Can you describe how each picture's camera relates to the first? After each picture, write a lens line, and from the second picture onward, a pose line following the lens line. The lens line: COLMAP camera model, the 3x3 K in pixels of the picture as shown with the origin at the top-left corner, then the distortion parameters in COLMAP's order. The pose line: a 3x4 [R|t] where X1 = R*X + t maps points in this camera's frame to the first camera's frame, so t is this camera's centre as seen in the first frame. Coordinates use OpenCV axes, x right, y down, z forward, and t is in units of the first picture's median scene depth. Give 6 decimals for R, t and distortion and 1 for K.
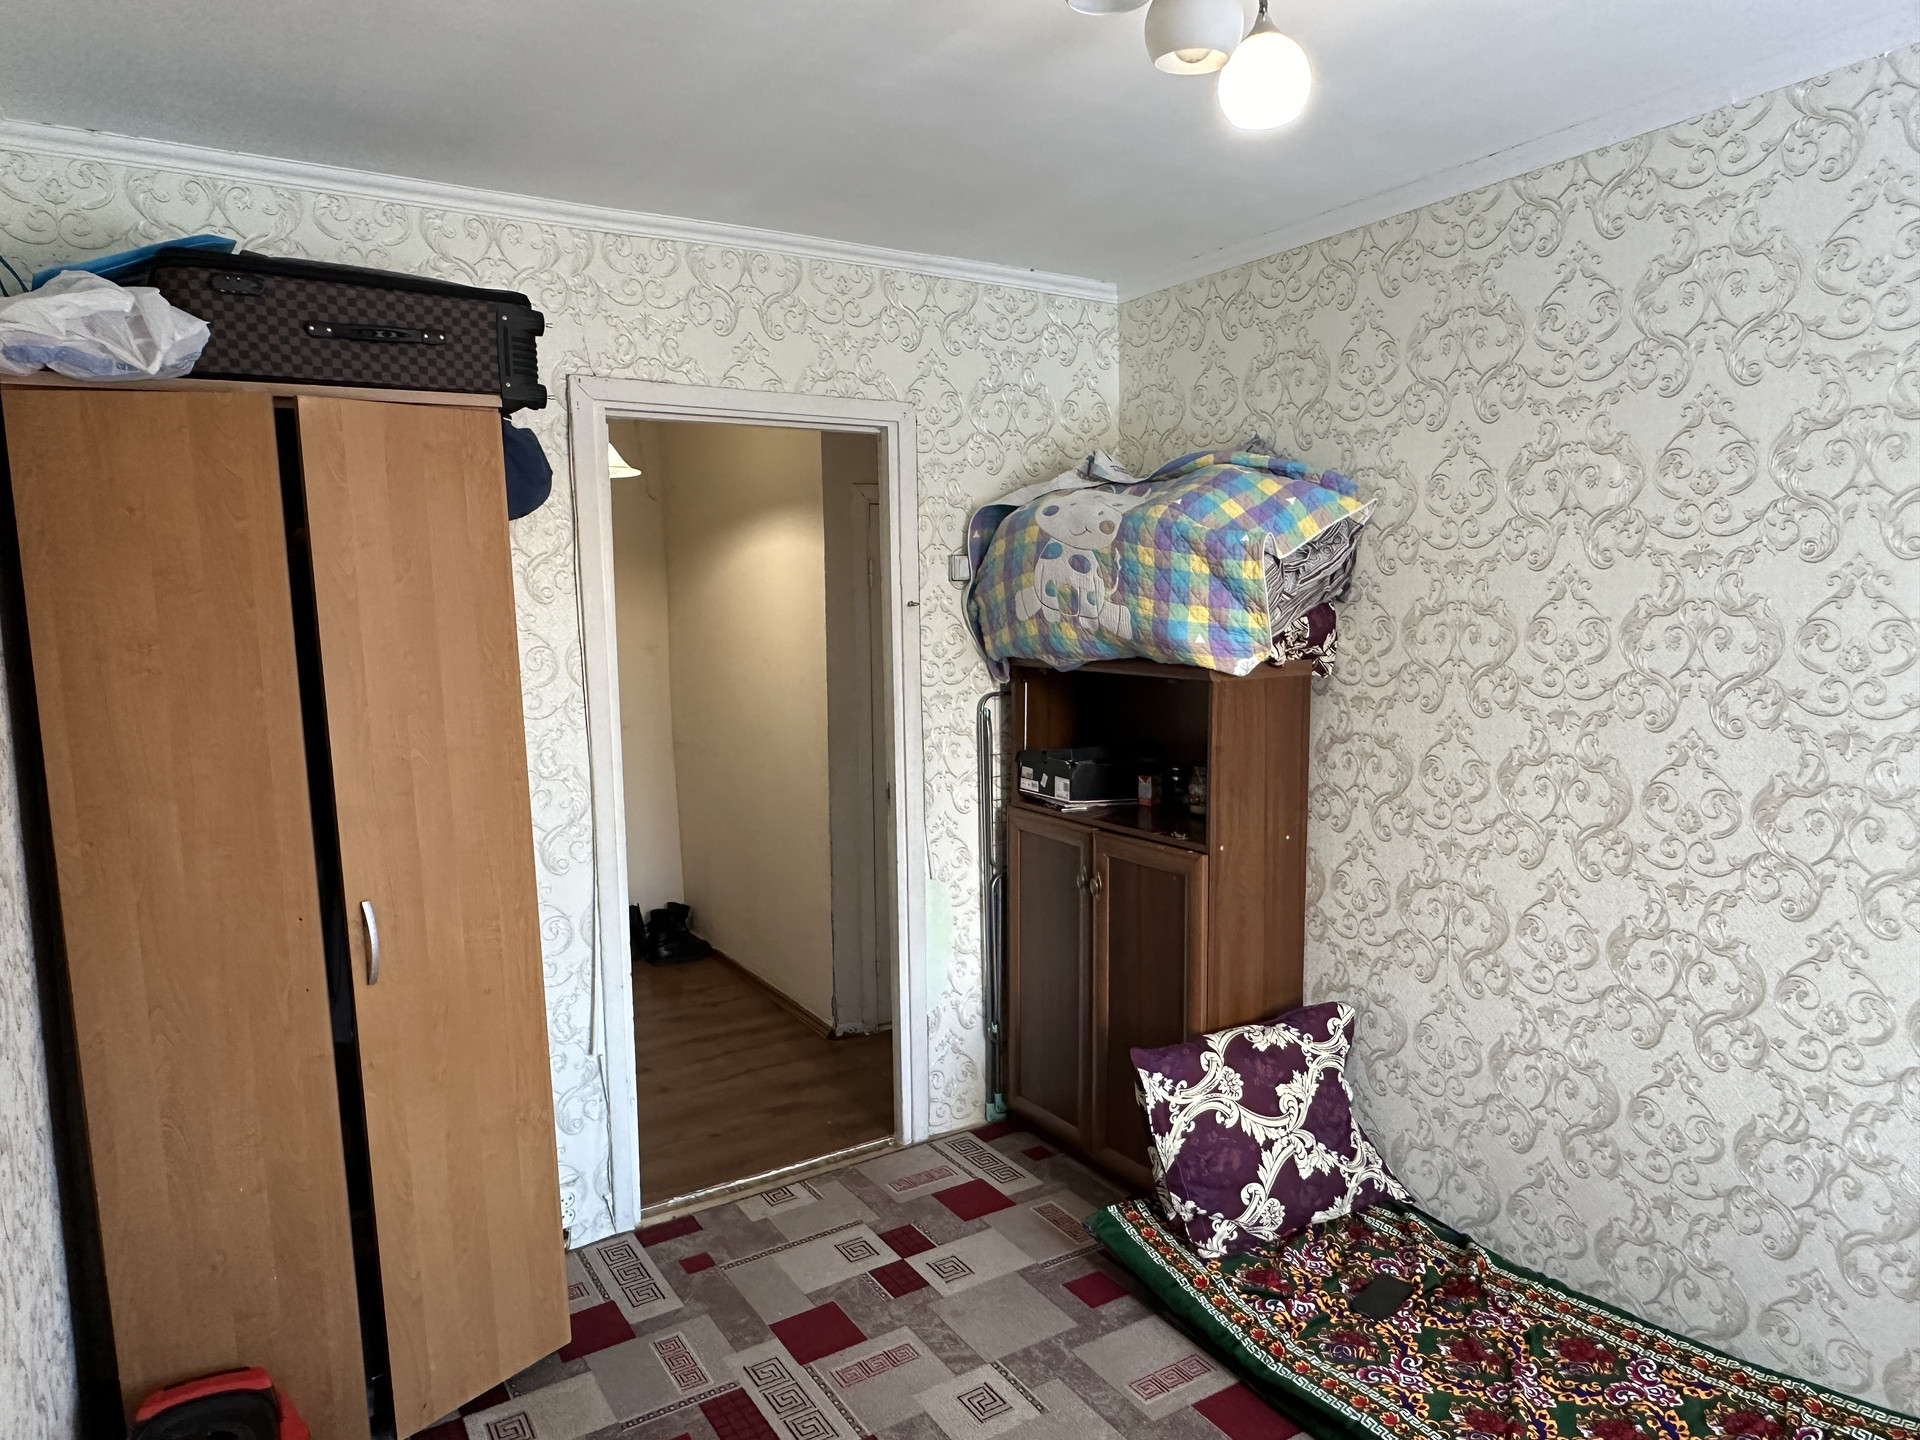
lens RADIAL K [[1257.6, 0, 975.0], [0, 1257.6, 721.7], [0, 0, 1]] dist [-0.003174, 0.000648]
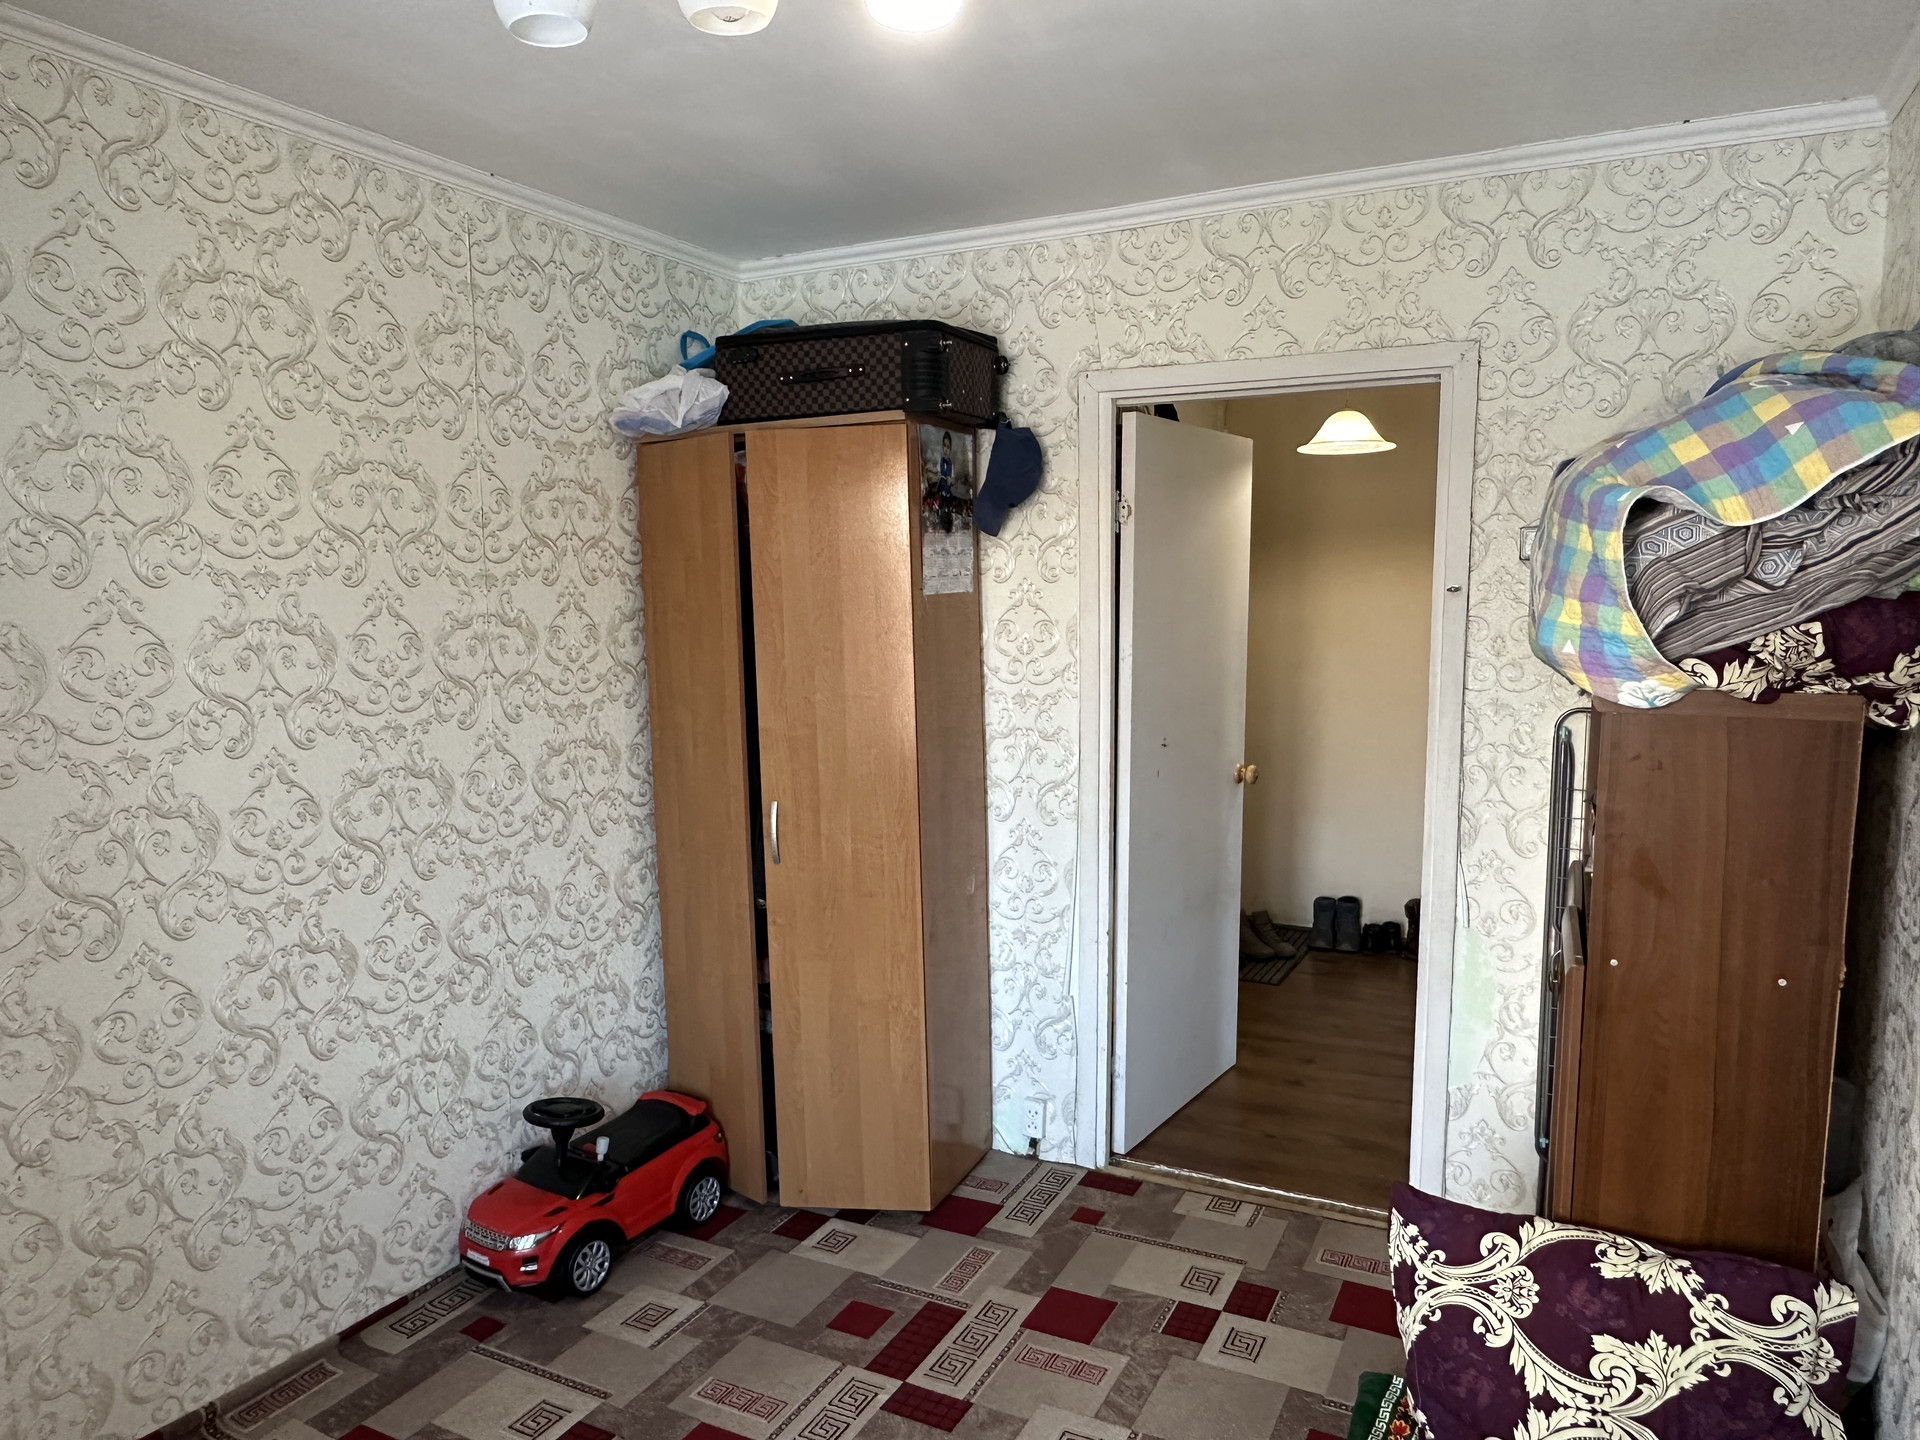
lens RADIAL K [[1257.6, 0, 926.1], [0, 1257.6, 719.7], [0, 0, 1]] dist [-0.003174, 0.000648]
pose [[0.503708, 0.107913, -0.857107, 0.592293], [-0.089293, 0.993357, 0.072591, -0.045240], [0.859247, 0.039969, 0.509998, 0.352196]]
